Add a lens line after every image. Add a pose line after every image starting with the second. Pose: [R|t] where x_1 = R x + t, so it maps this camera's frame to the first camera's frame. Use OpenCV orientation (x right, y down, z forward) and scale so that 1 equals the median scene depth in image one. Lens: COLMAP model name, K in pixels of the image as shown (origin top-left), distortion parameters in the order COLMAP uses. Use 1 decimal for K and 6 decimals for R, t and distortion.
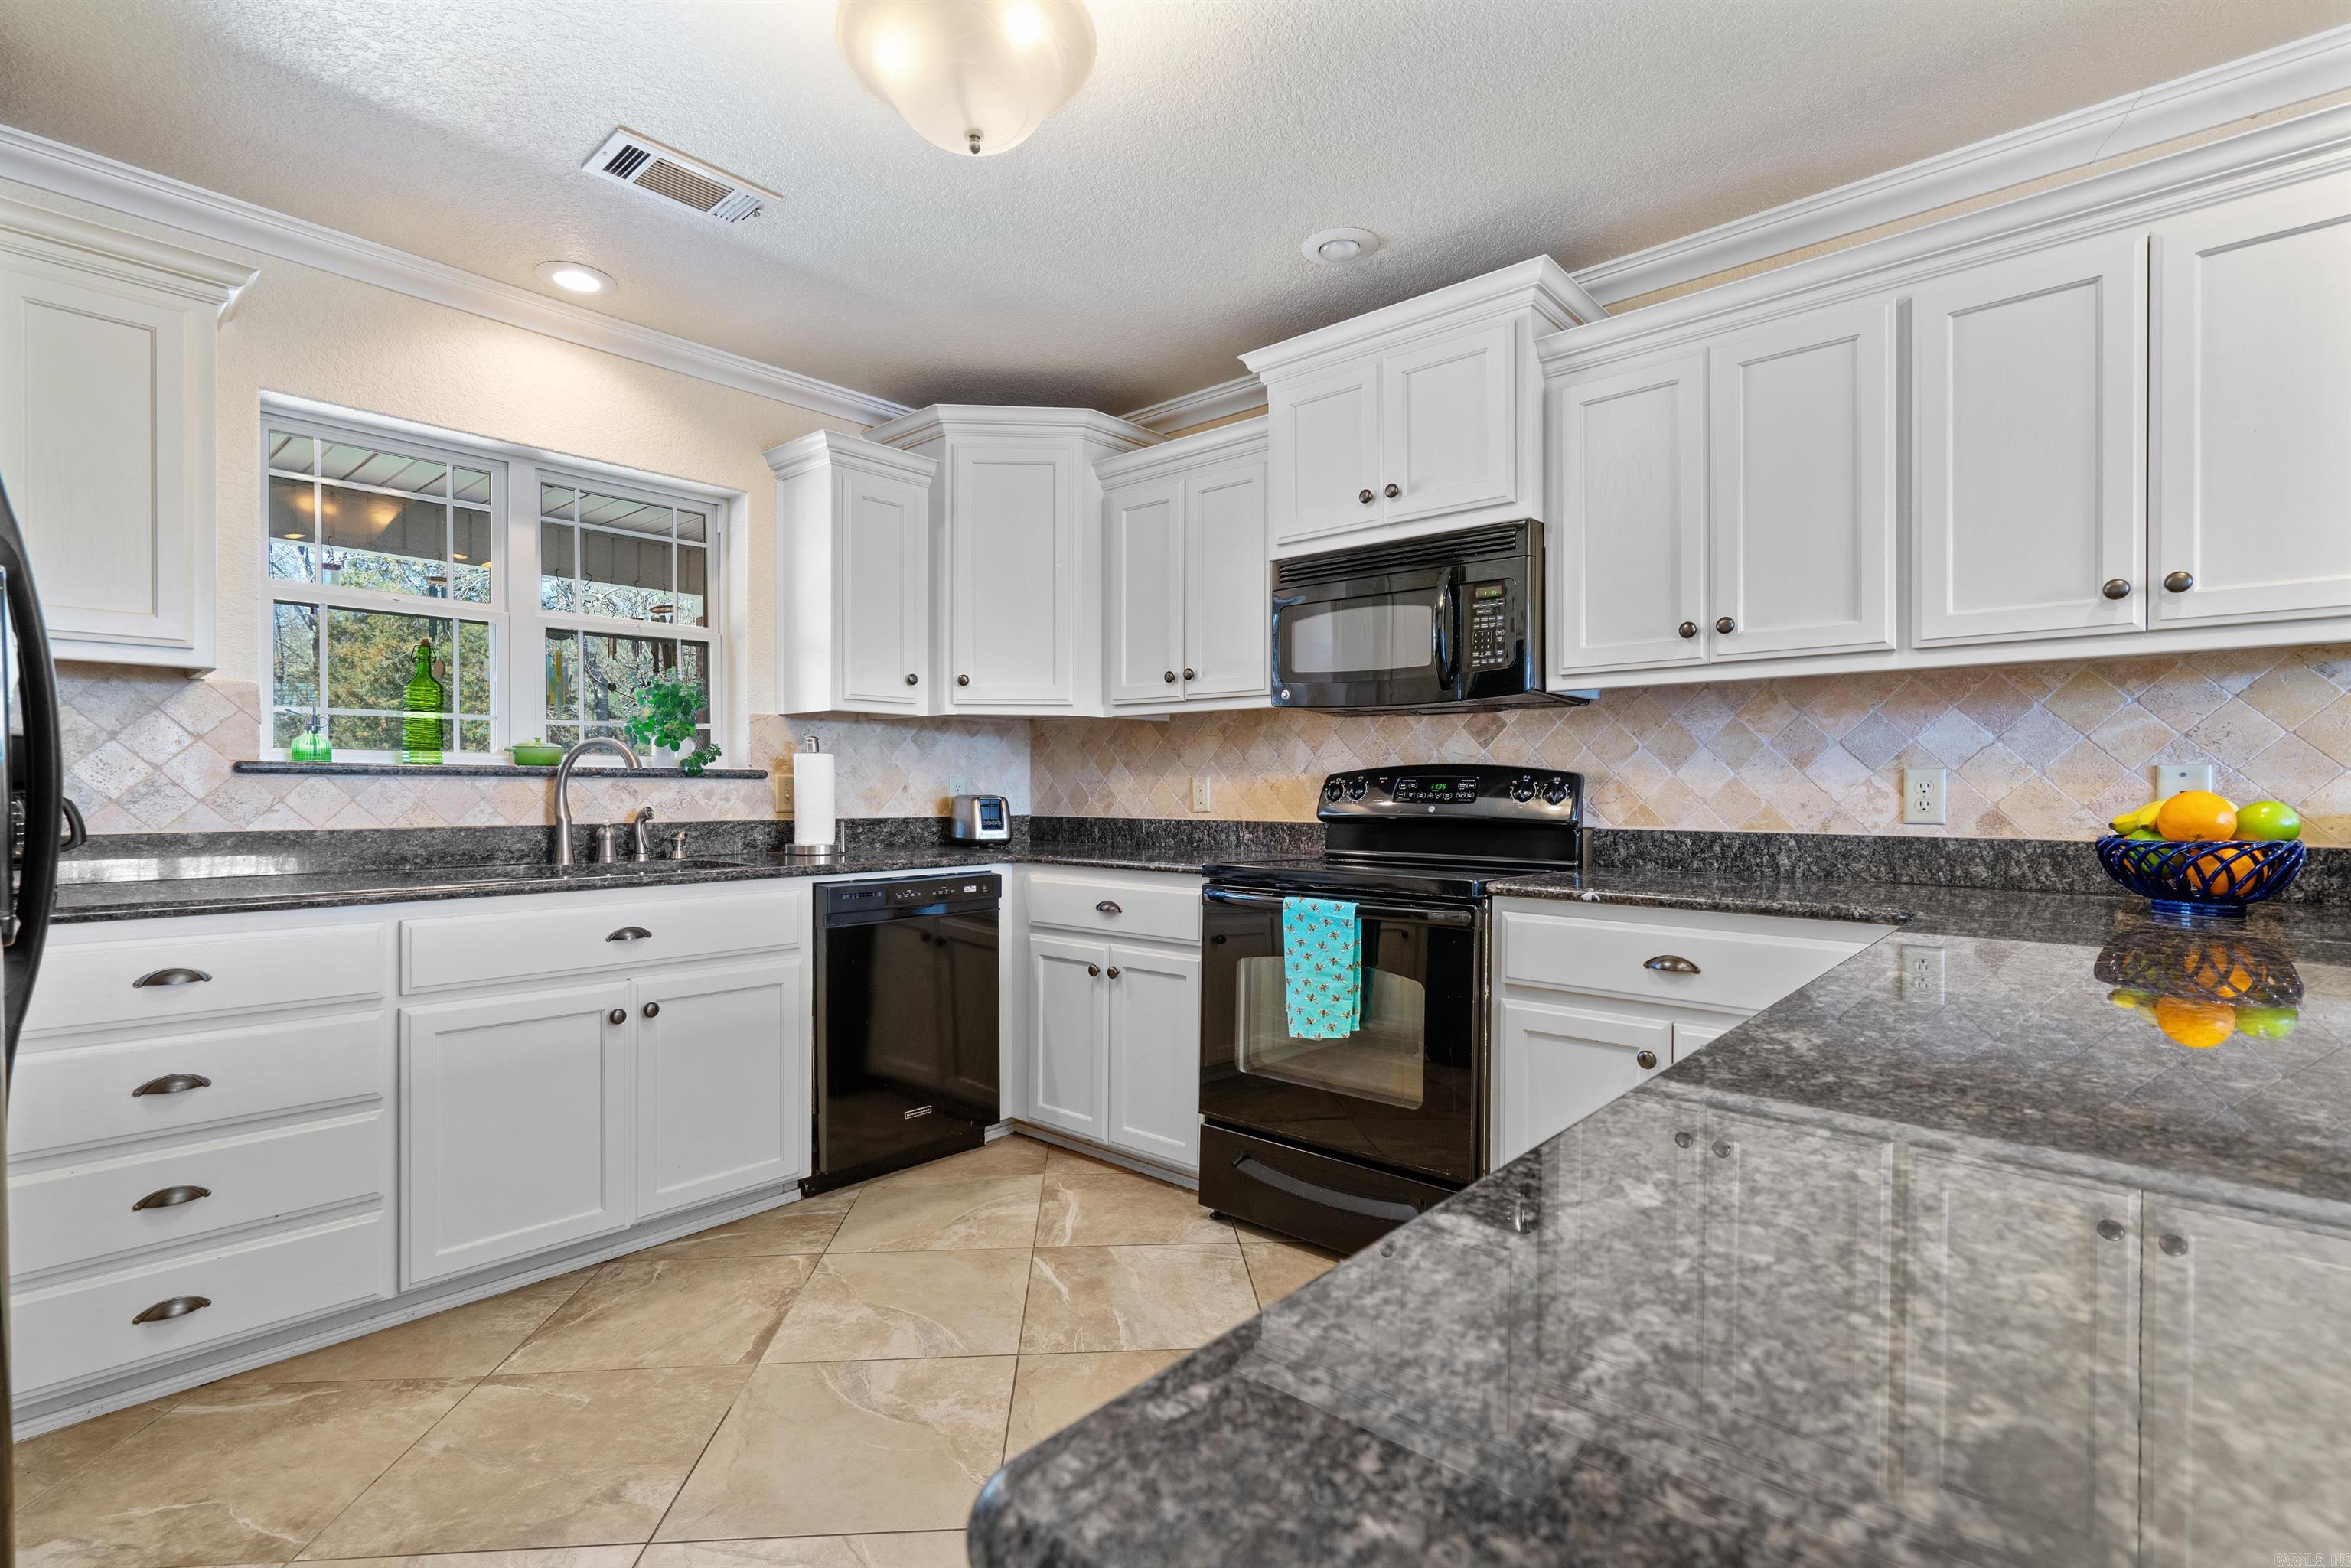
lens RADIAL K [[1064.6, 0, 1166.0], [0, 1064.6, 792.6], [0, 0, 1]] dist [-0.002325, 0.001711]
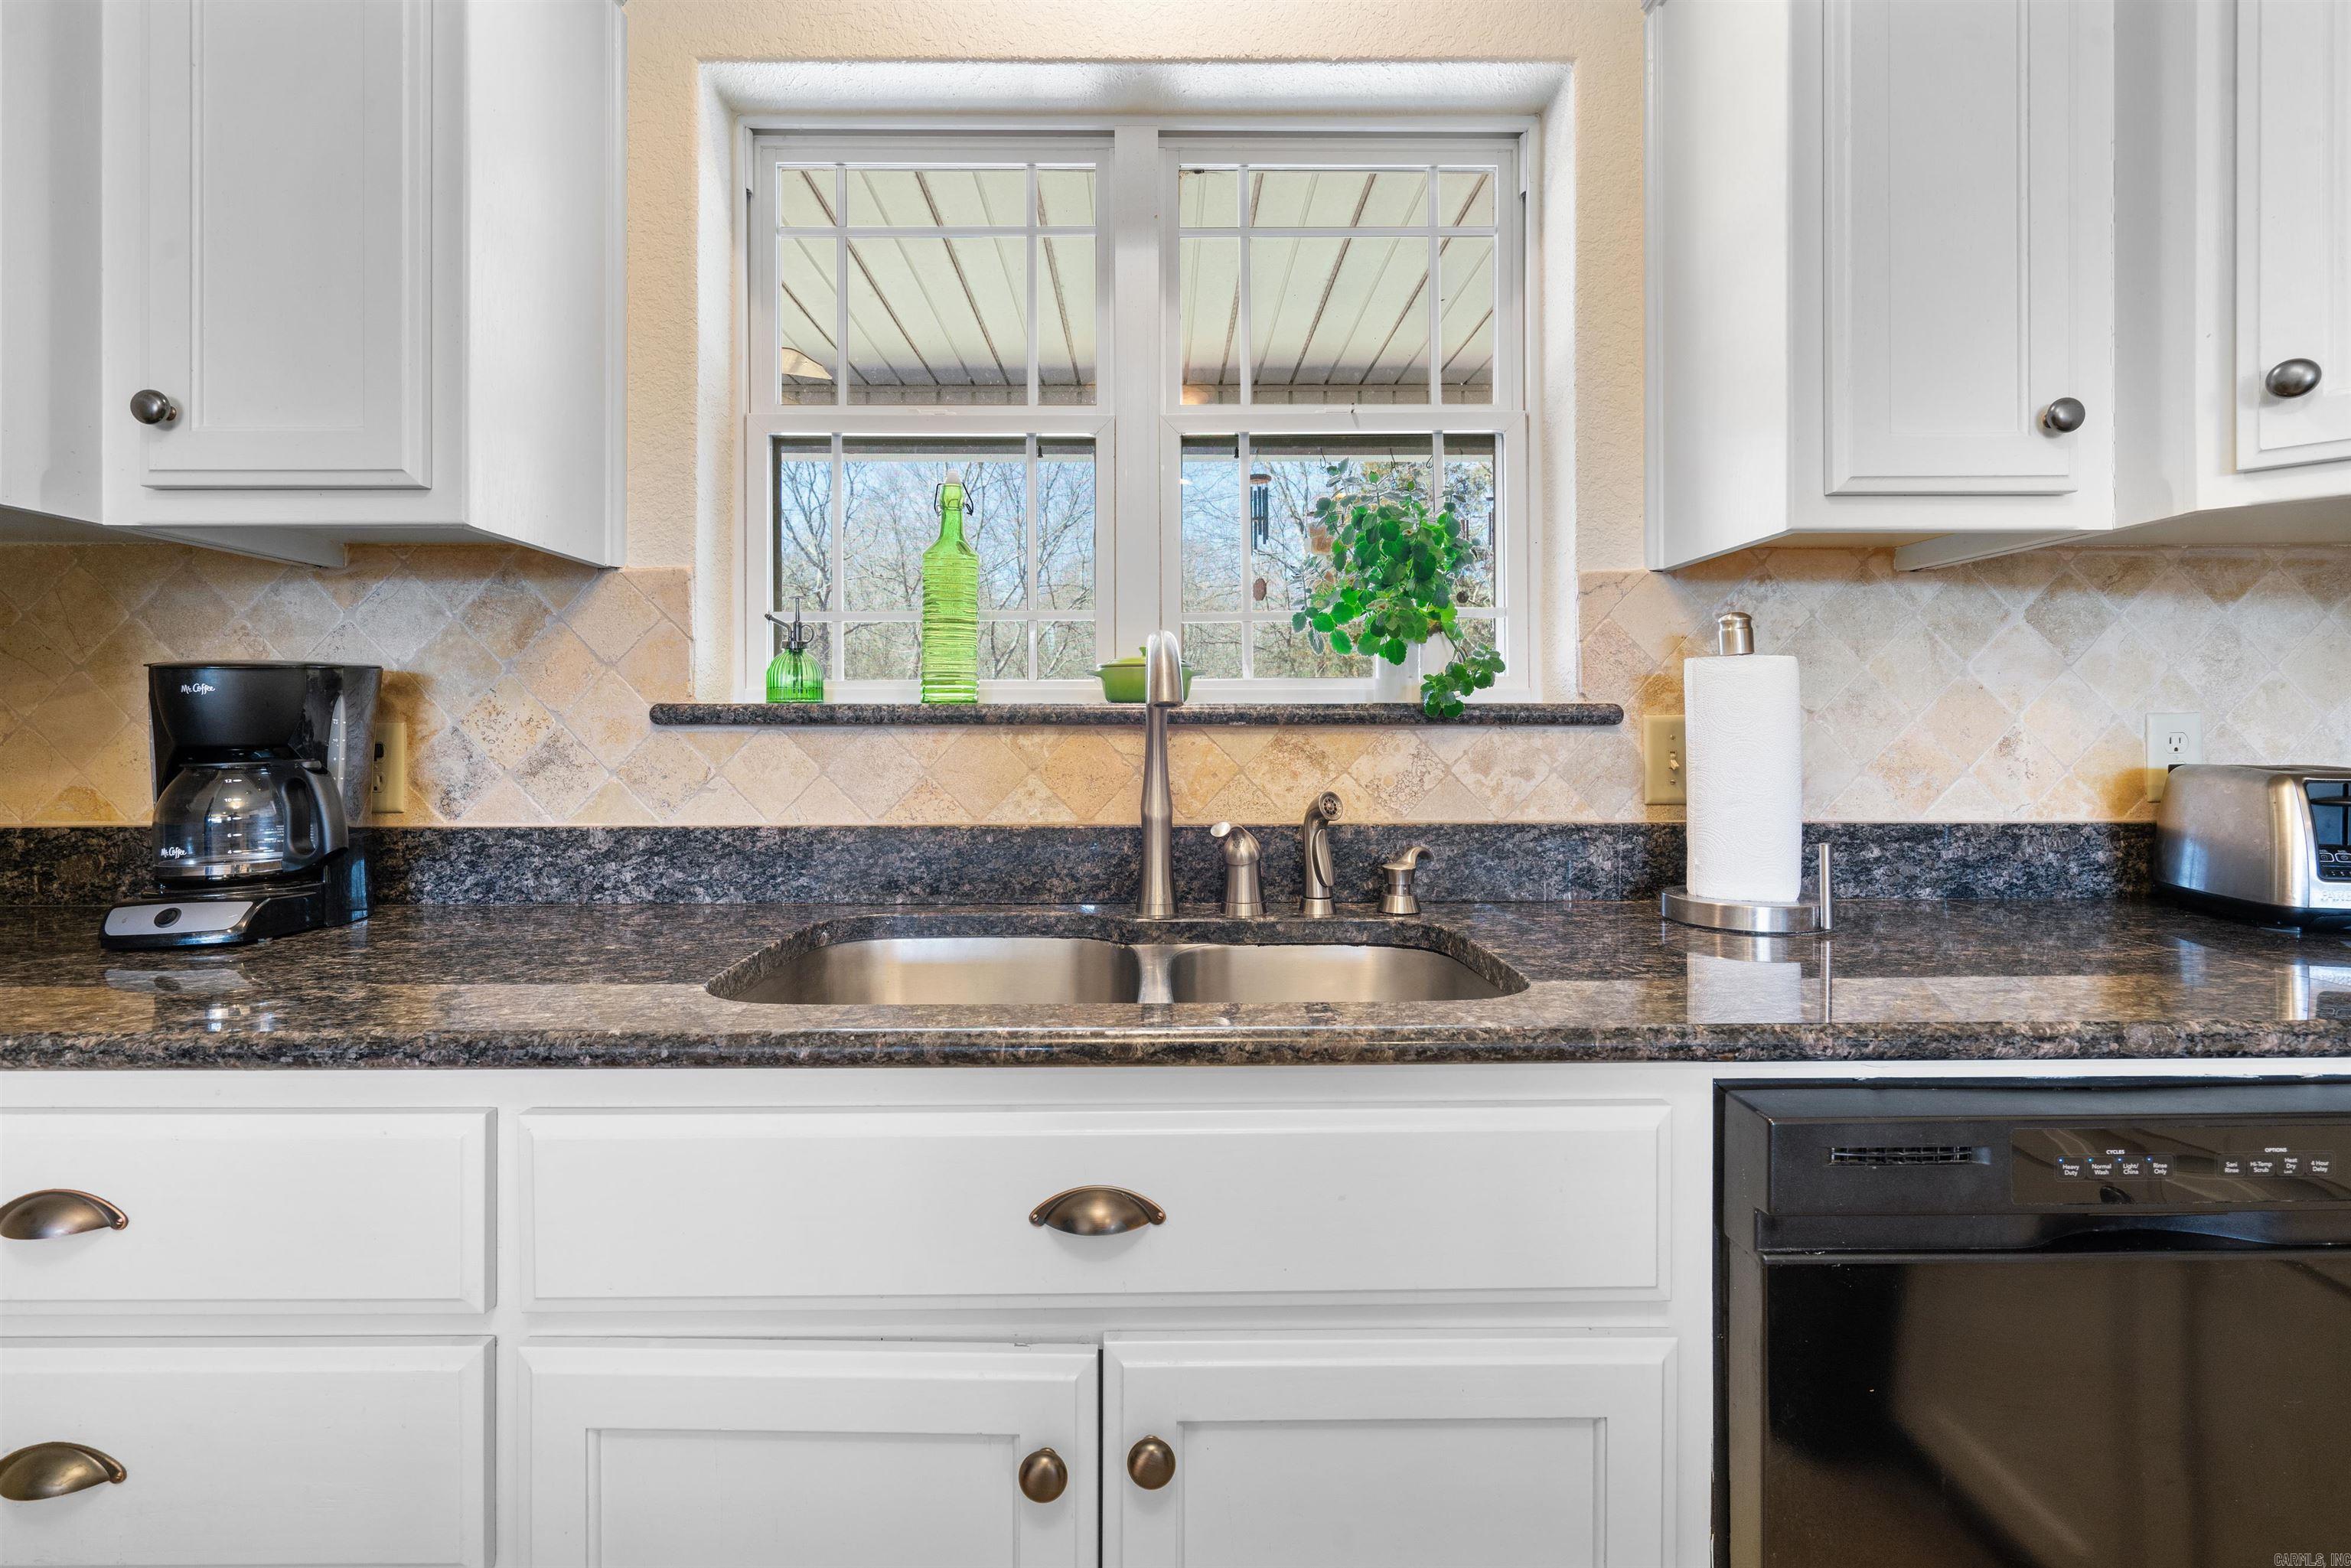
lens RADIAL K [[1083.1, 0, 1172.8], [0, 1083.1, 743.0], [0, 0, 1]] dist [0.000181, 0.000575]
pose [[0.673975, 0.005454, -0.738734, -0.191268], [0.000855, 0.999966, 0.008163, -0.010025], [0.738754, -0.006133, 0.673947, 0.621185]]
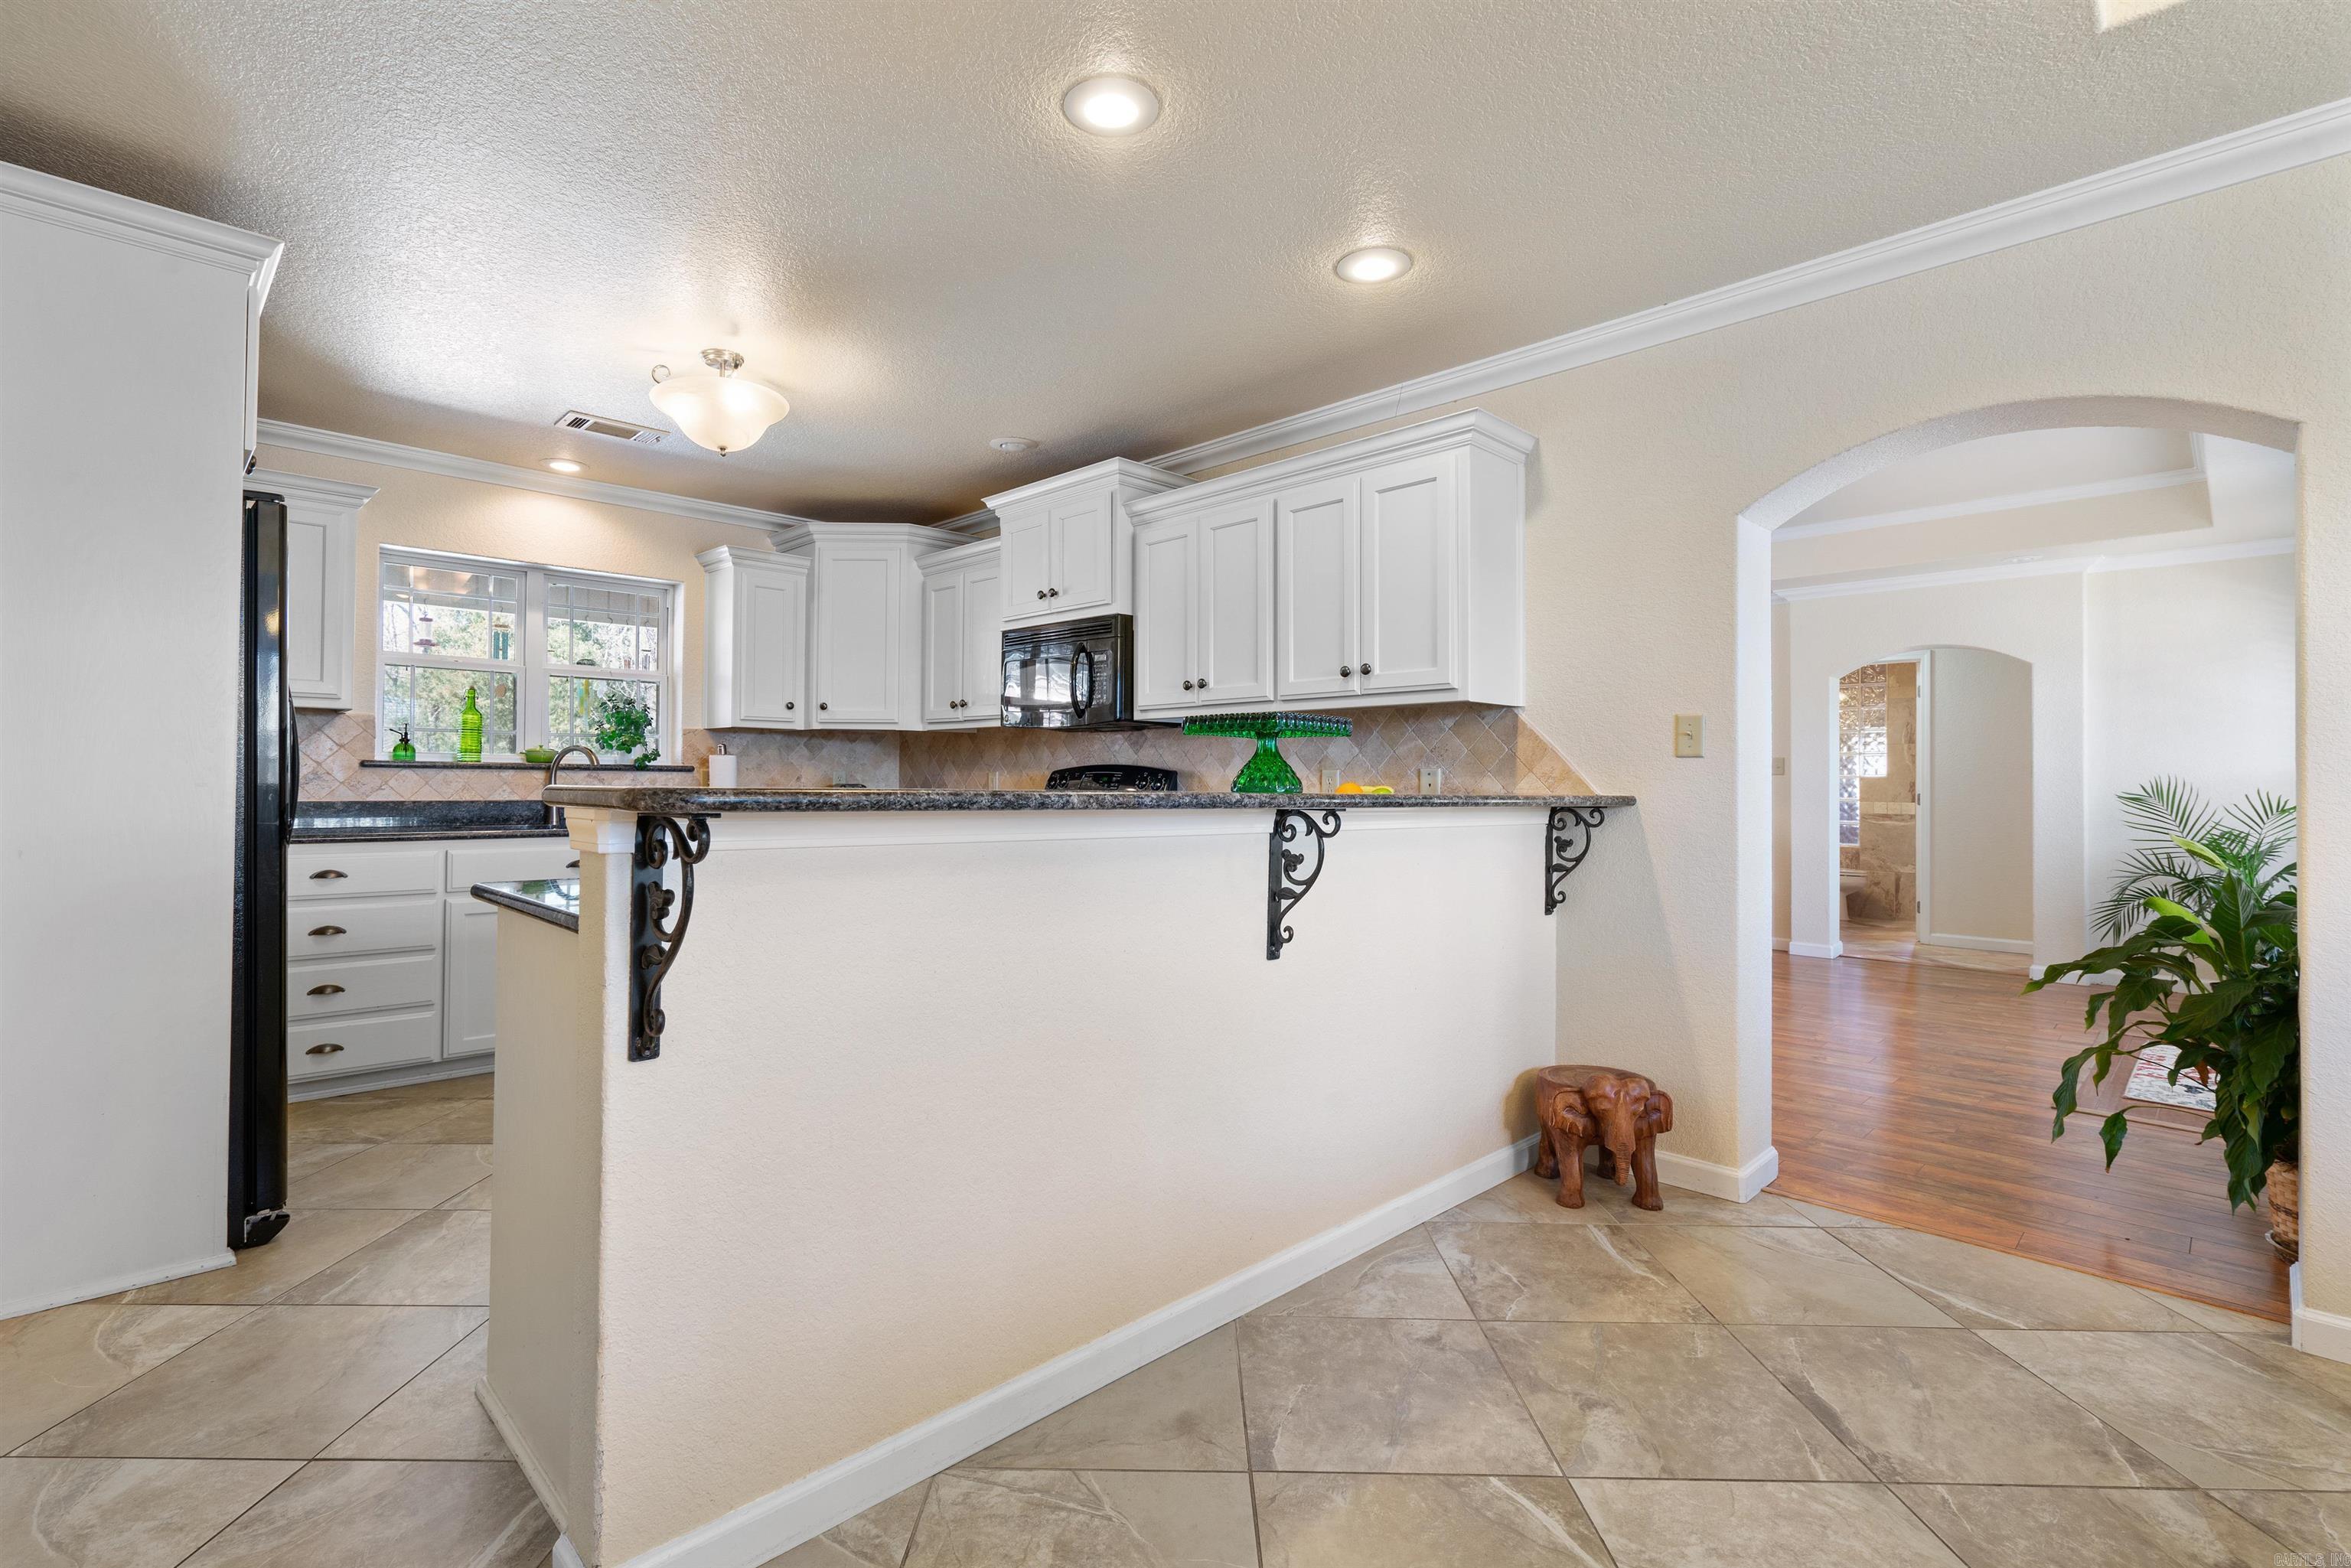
lens RADIAL K [[1066.2, 0, 1165.2], [0, 1066.2, 765.0], [0, 0, 1]] dist [-0.000089, 0.000902]
pose [[0.997631, 0.004730, -0.068630, 0.420359], [-0.006080, 0.999792, -0.019468, 0.003060], [0.068523, 0.019839, 0.997452, -0.490339]]
